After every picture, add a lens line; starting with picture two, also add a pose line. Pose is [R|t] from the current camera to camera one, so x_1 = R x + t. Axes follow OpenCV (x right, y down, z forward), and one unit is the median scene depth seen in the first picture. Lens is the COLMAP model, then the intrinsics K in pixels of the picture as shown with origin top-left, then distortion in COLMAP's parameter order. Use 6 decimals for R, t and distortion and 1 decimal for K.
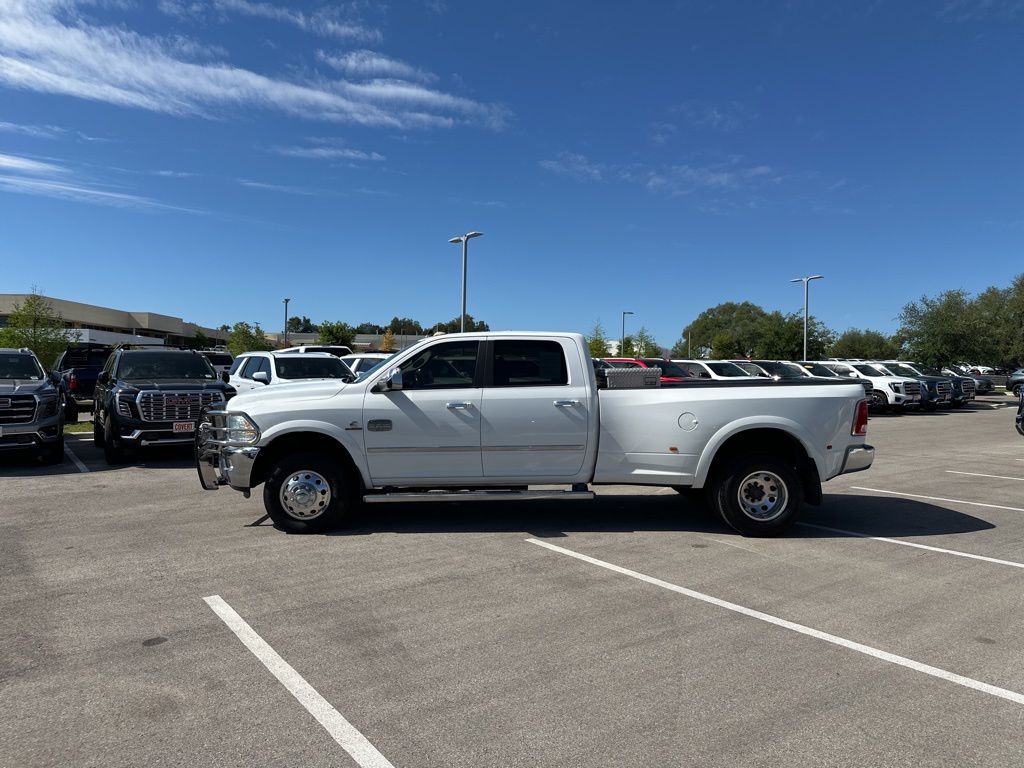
lens RADIAL K [[751.7, 0, 506.8], [0, 751.7, 389.2], [0, 0, 1]] dist [0.023514, -0.036455]
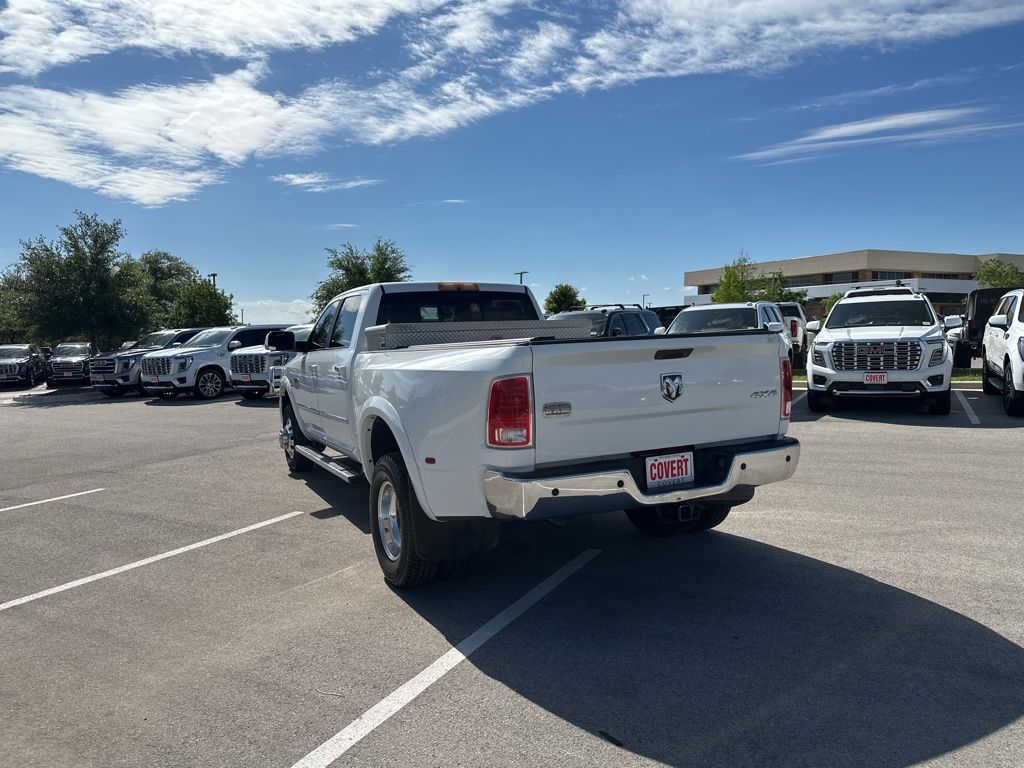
lens RADIAL K [[741.8, 0, 520.2], [0, 741.8, 400.5], [0, 0, 1]] dist [0.030027, -0.036851]
pose [[0.407078, 0.064508, -0.911113, 0.082418], [0.014988, 0.996897, 0.077278, -0.000705], [0.913270, -0.045114, 0.404848, 0.073284]]
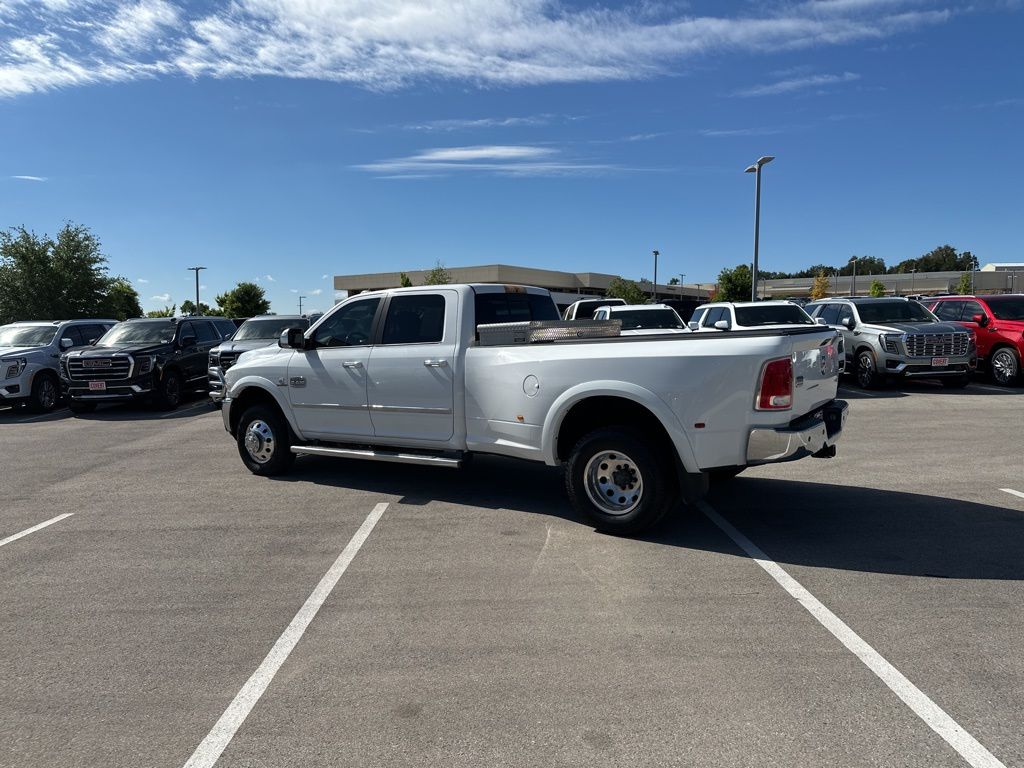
lens RADIAL K [[744.7, 0, 516.1], [0, 744.7, 401.2], [0, 0, 1]] dist [0.000062, -0.004620]
pose [[0.800128, 0.035117, -0.598800, 0.061816], [0.016164, 0.996660, 0.080048, -0.000464], [0.599611, -0.073727, 0.796888, 0.029102]]
